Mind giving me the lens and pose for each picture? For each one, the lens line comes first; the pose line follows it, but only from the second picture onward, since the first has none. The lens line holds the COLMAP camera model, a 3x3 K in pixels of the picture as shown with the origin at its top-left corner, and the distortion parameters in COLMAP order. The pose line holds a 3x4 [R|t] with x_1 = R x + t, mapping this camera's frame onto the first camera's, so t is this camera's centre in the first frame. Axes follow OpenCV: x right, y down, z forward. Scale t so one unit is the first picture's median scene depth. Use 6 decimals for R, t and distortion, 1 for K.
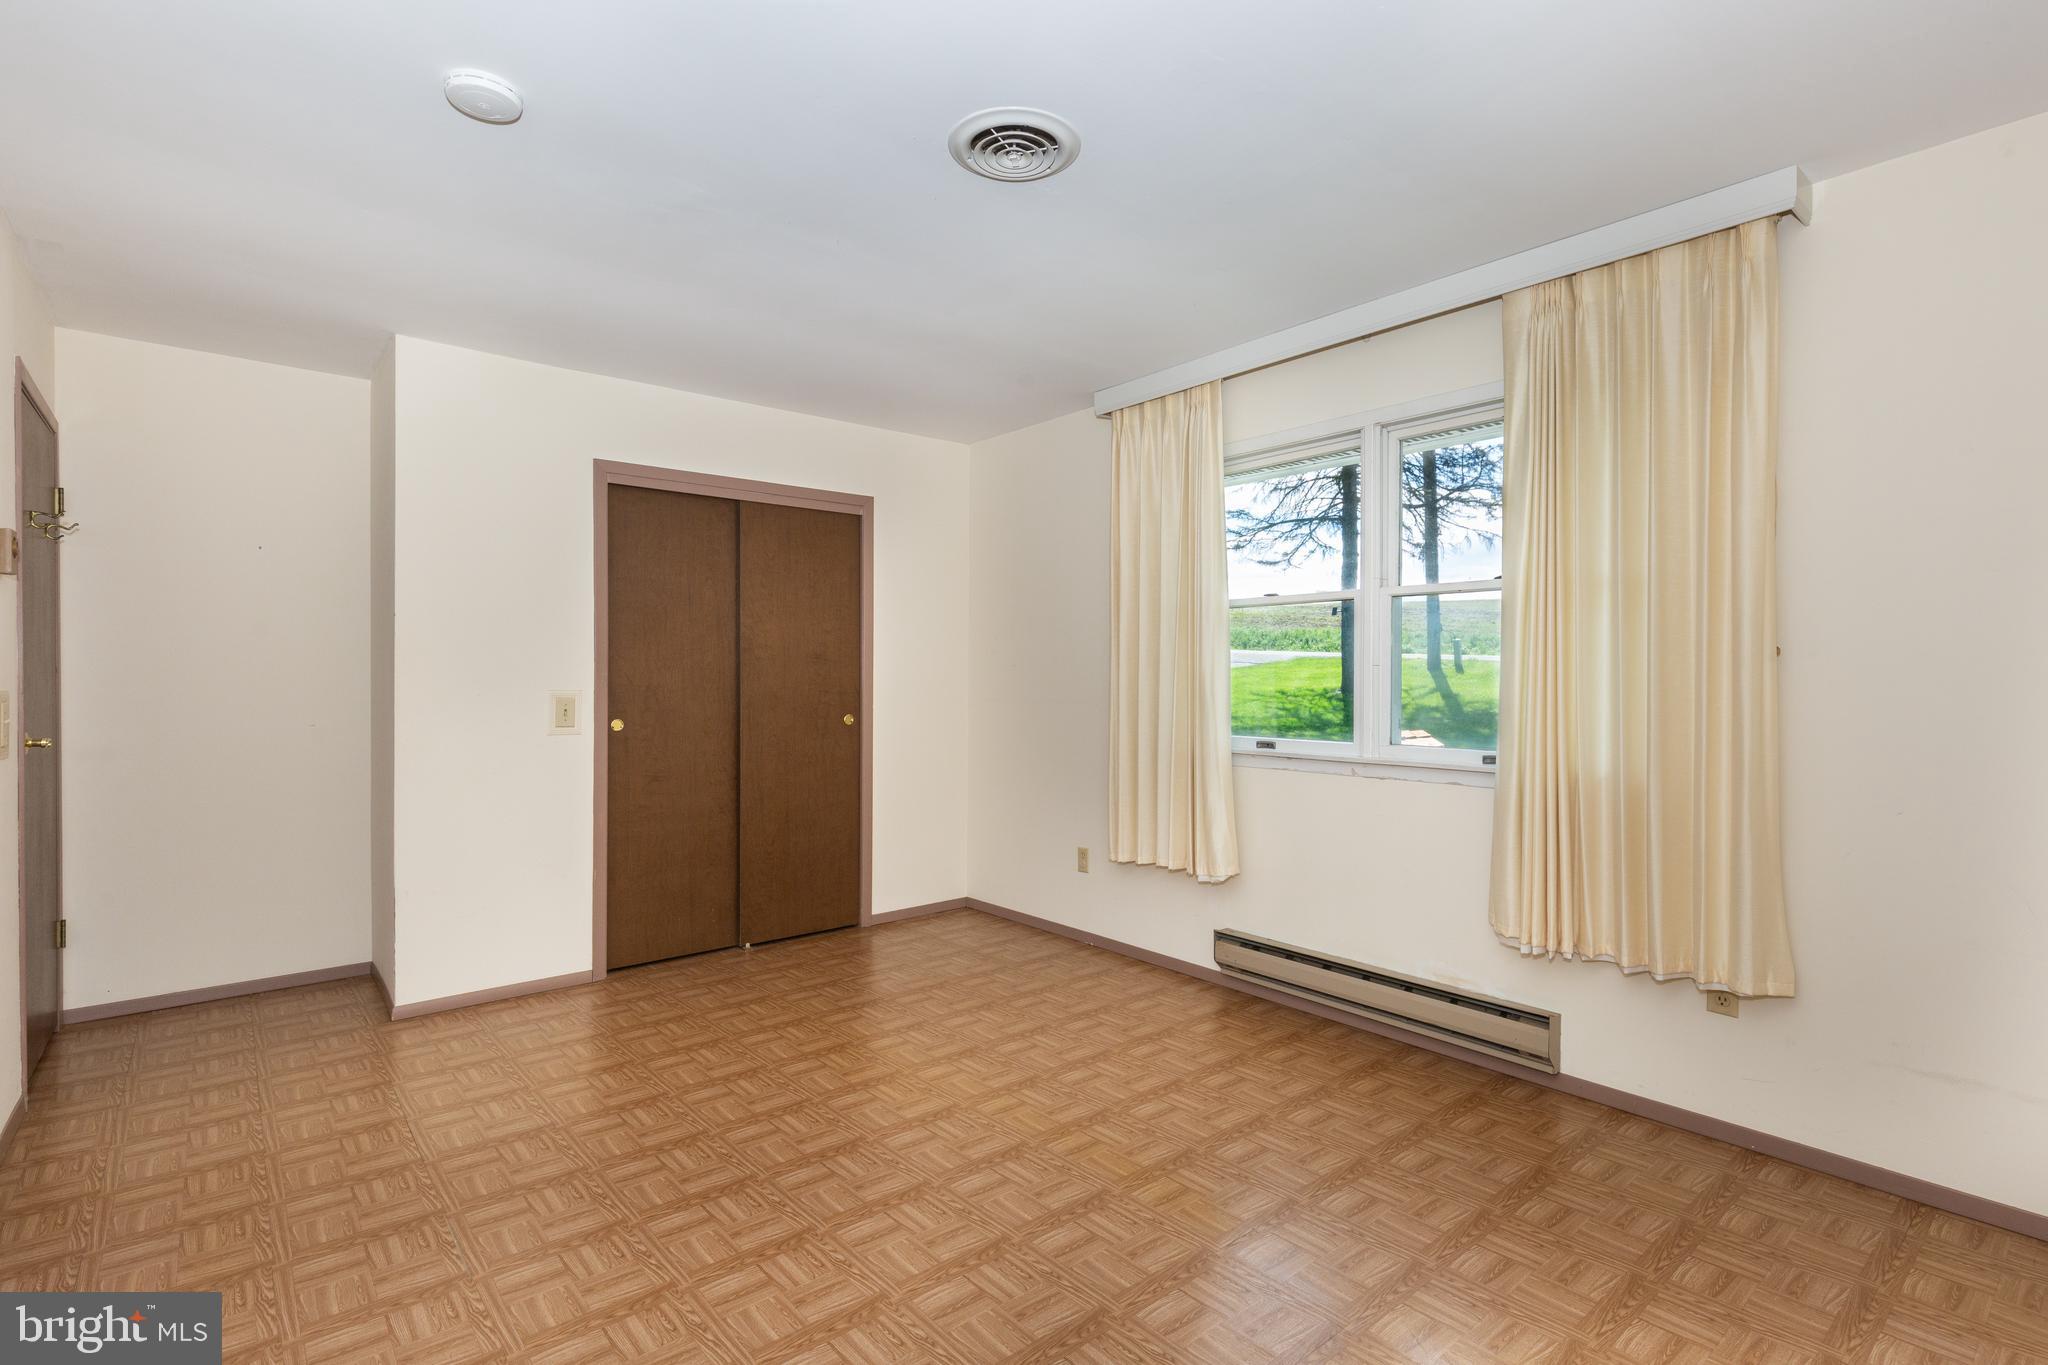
lens RADIAL K [[987.2, 0, 1018.2], [0, 987.2, 670.9], [0, 0, 1]] dist [0.002555, -0.015953]
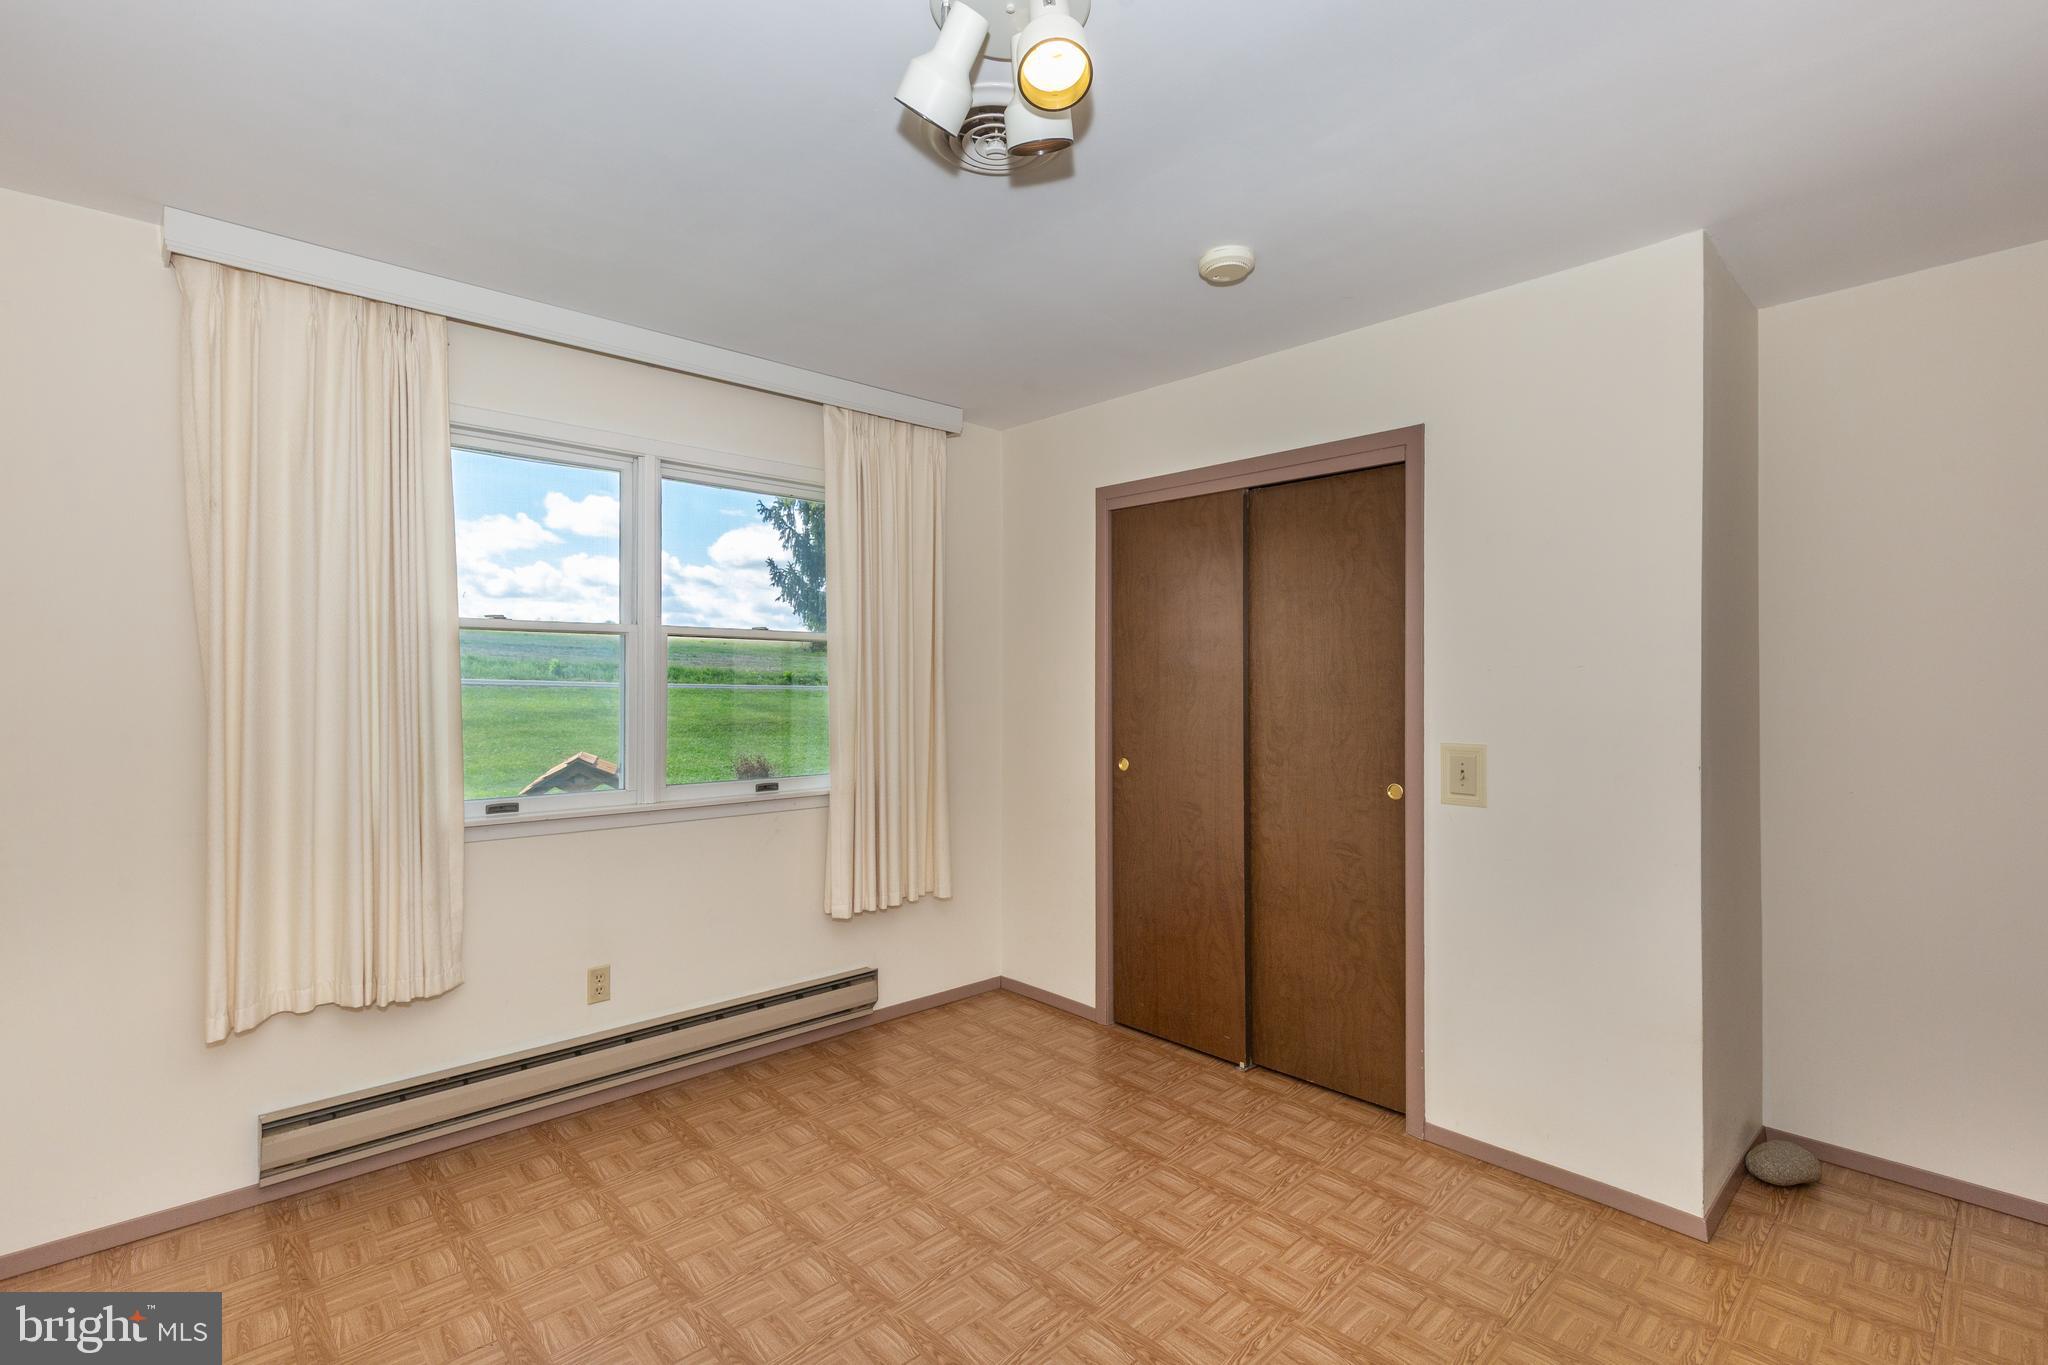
lens RADIAL K [[933.5, 0, 1024.0], [0, 933.5, 682.5], [0, 0, 1]] dist [0.000398, -0.000759]
pose [[-0.071729, 0.020701, 0.997209, -0.573563], [0.015825, 0.999682, -0.019614, -0.003319], [-0.997299, 0.014374, -0.072033, 0.702815]]
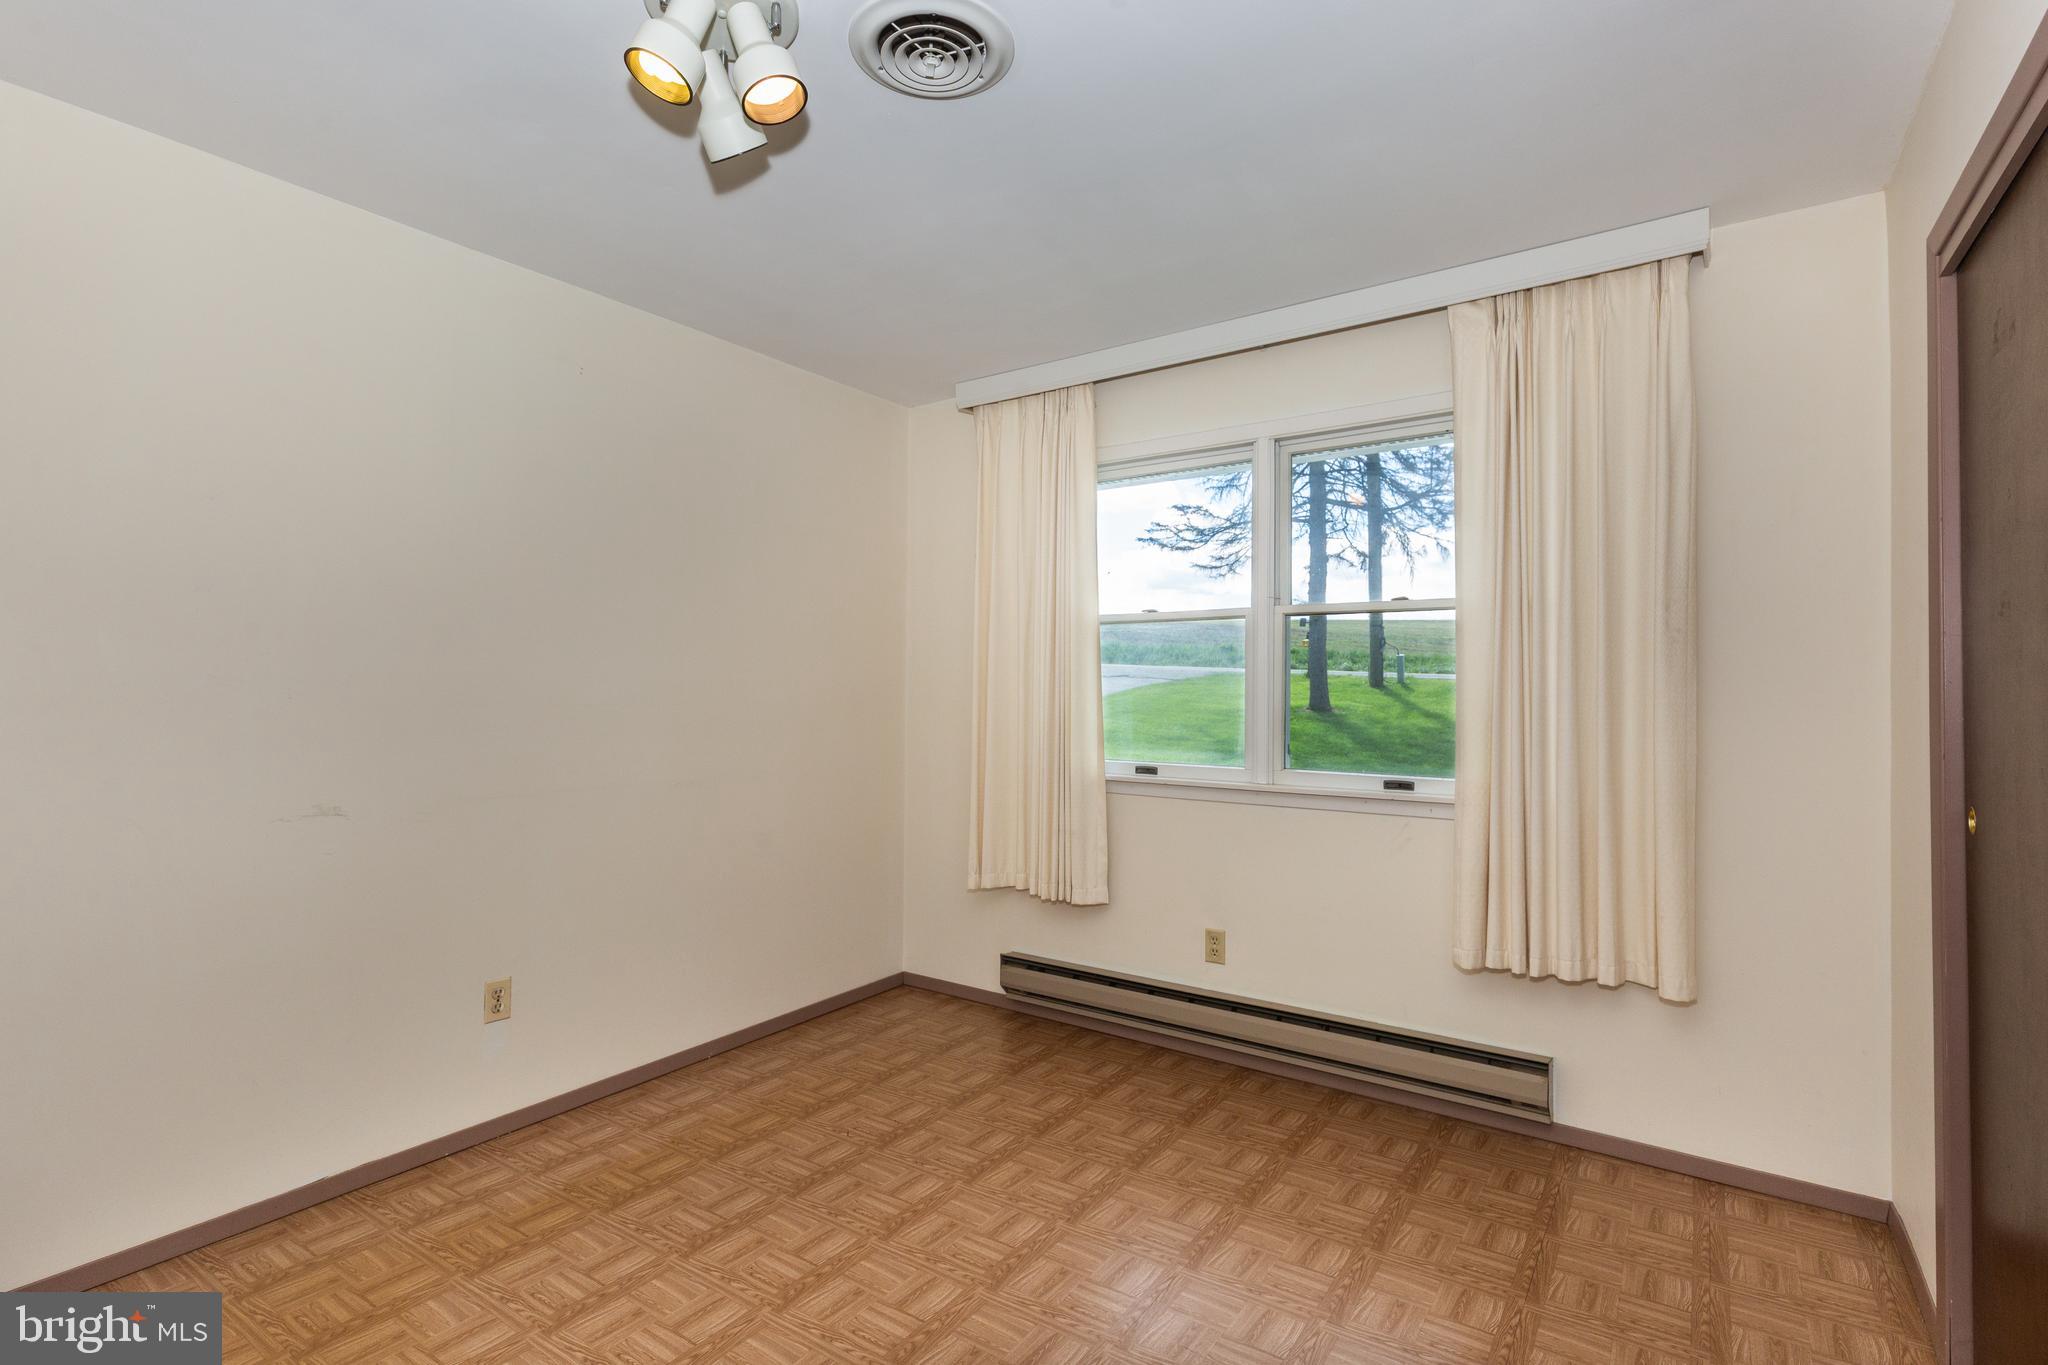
lens RADIAL K [[969.7, 0, 1020.3], [0, 969.7, 674.0], [0, 0, 1]] dist [-0.001014, 0.000328]
pose [[0.961151, 0.011840, 0.275769, -0.133888], [-0.007562, 0.999834, -0.016570, -0.000499], [-0.275920, 0.013840, 0.961081, 0.162372]]
